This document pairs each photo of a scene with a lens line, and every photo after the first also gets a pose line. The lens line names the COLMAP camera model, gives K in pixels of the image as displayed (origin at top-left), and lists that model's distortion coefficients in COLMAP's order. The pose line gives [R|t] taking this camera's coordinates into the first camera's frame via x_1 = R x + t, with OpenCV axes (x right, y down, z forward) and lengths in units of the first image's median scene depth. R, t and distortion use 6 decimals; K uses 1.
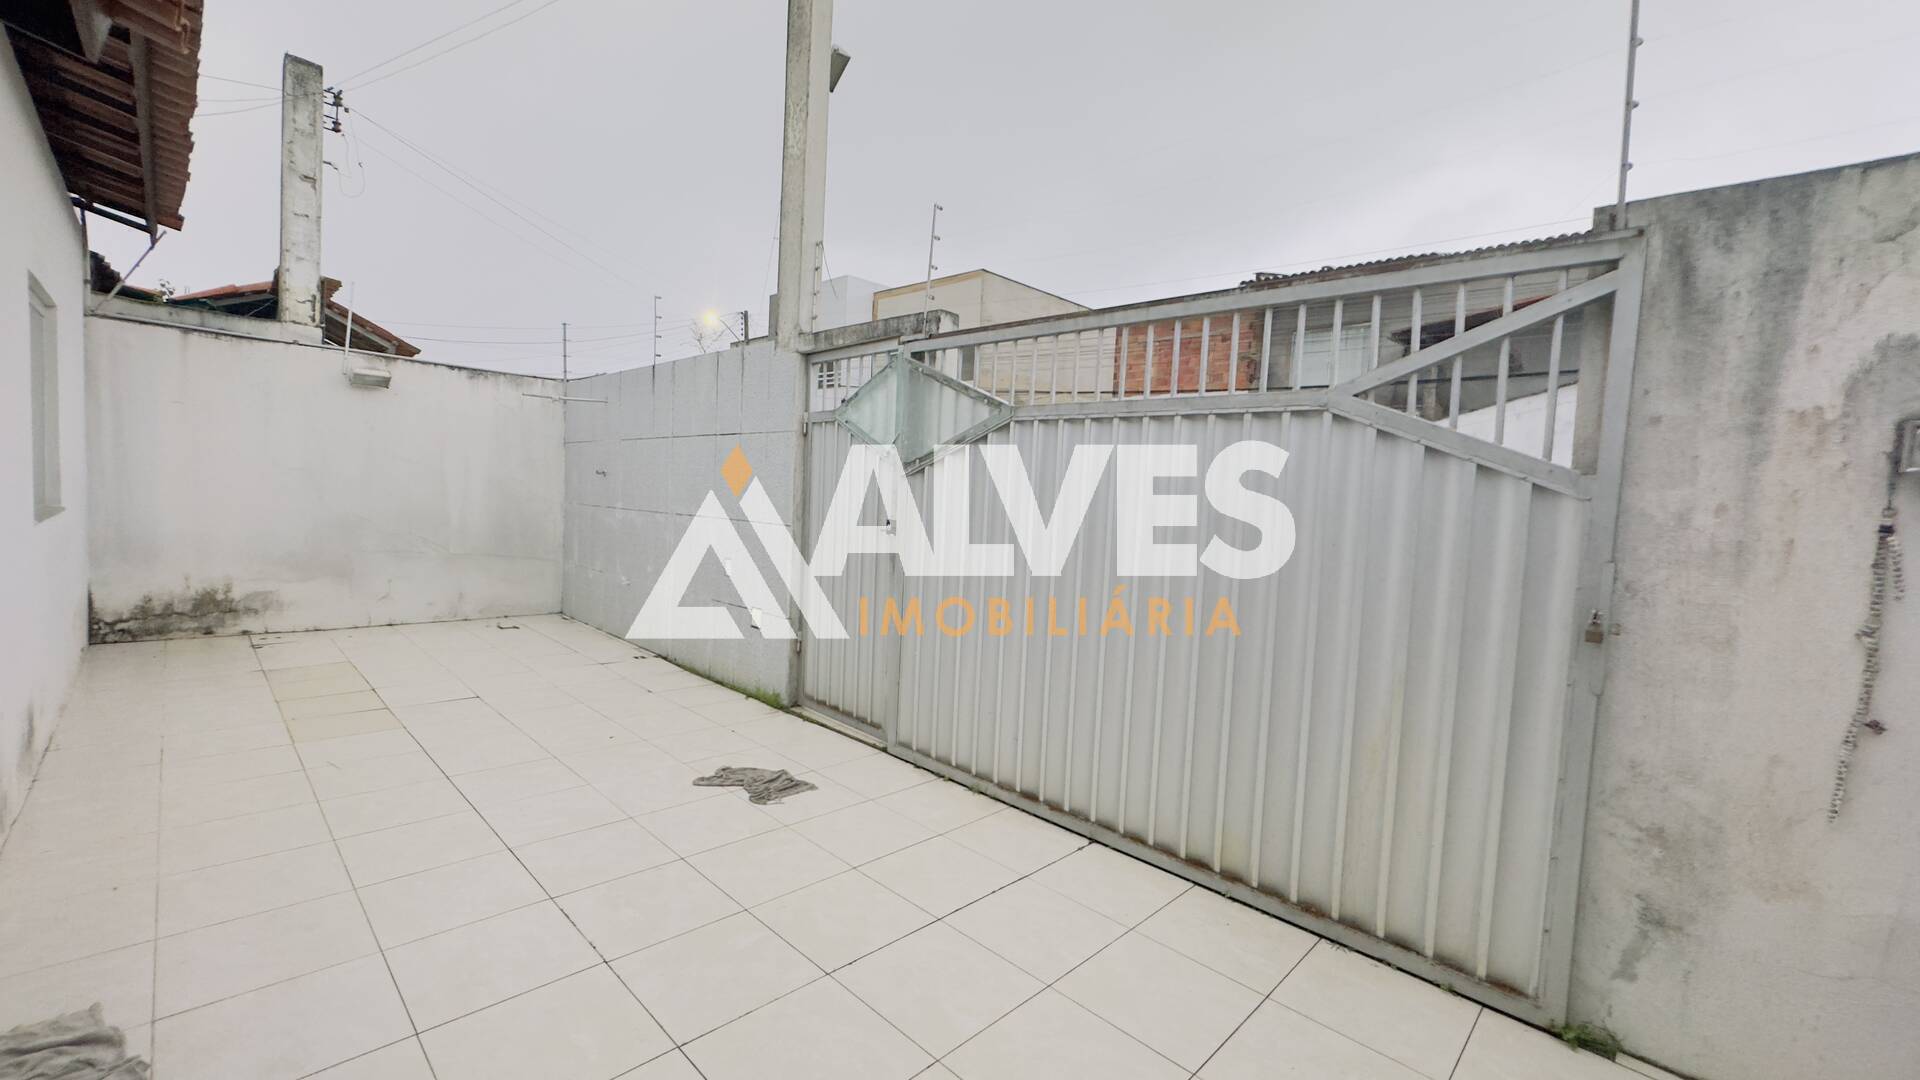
lens RADIAL K [[765.2, 0, 956.9], [0, 765.2, 535.5], [0, 0, 1]] dist [-0.003345, -0.000062]
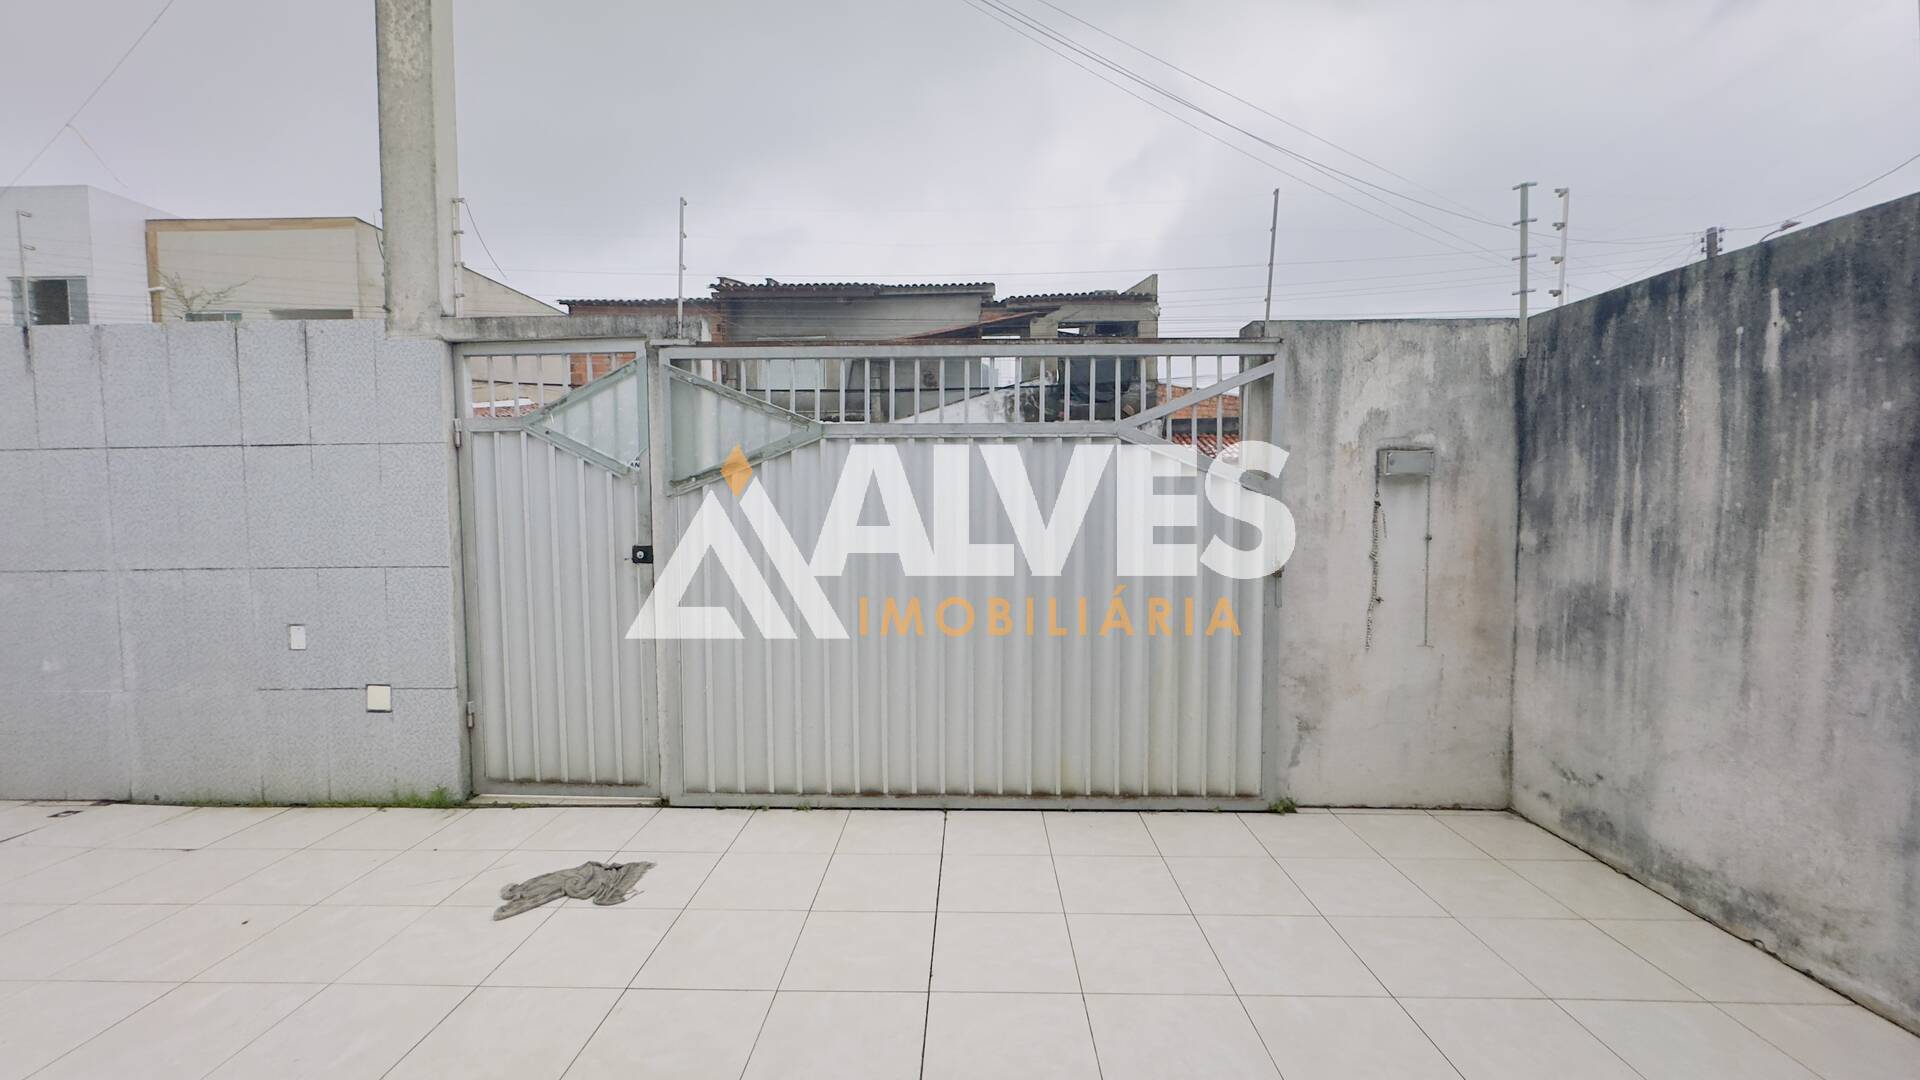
lens RADIAL K [[765.2, 0, 950.4], [0, 765.2, 535.3], [0, 0, 1]] dist [-0.003345, -0.000062]
pose [[0.731188, -0.085712, 0.676770, -0.535962], [0.079478, 0.996023, 0.040276, -0.051071], [-0.677531, 0.024339, 0.735092, 0.145063]]
